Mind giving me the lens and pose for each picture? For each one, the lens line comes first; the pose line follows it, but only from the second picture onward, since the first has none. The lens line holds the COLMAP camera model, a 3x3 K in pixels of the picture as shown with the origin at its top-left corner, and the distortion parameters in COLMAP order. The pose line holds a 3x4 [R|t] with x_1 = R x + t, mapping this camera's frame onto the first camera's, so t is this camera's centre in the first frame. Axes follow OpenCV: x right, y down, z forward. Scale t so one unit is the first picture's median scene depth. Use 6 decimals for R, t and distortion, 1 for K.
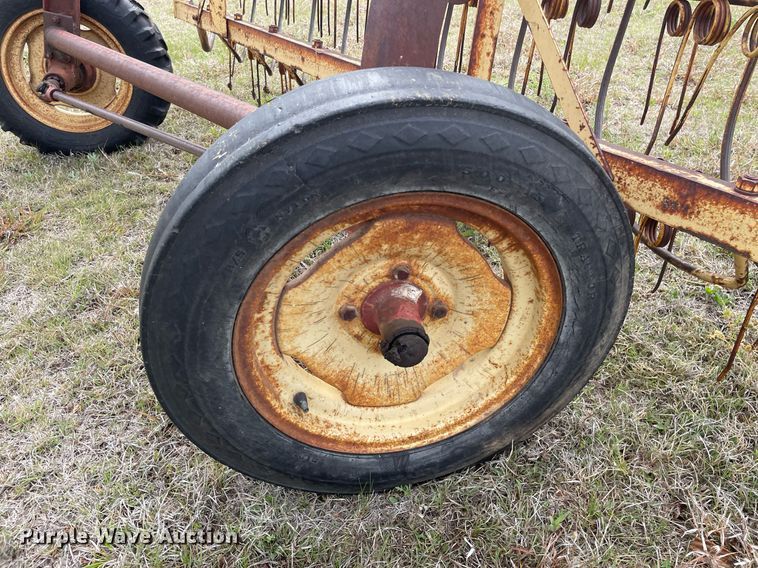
lens RADIAL K [[584.4, 0, 390.1], [0, 584.4, 278.7], [0, 0, 1]] dist [0.046405, -0.027490]
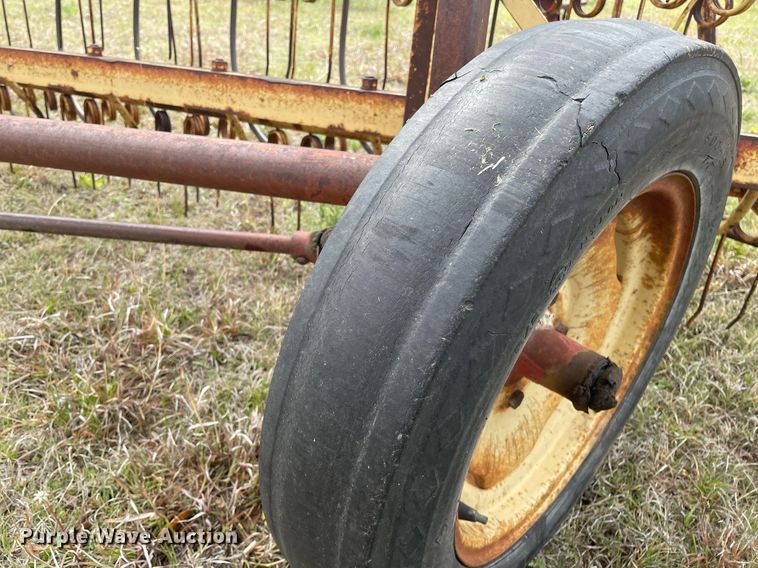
lens RADIAL K [[584.4, 0, 373.3], [0, 584.4, 290.6], [0, 0, 1]] dist [0.046405, -0.027490]
pose [[0.822395, -0.251646, 0.510235, -0.596770], [0.263596, 0.963324, 0.050243, -0.124799], [-0.504165, 0.093176, 0.858566, 0.476279]]
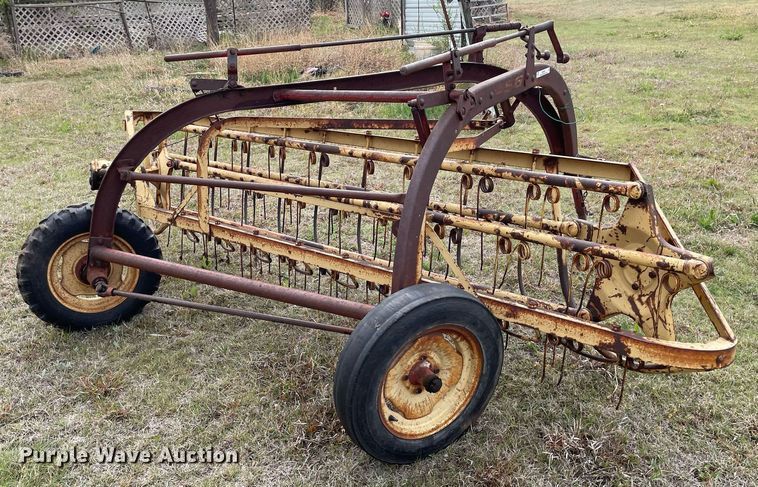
lens RADIAL K [[689.9, 0, 362.1], [0, 689.9, 216.8], [0, 0, 1]] dist [0.040295, -0.012325]
pose [[0.948486, -0.119181, 0.293546, -1.124882], [0.186541, 0.958994, -0.213383, -0.003415], [-0.256078, 0.257149, 0.931825, -2.051079]]
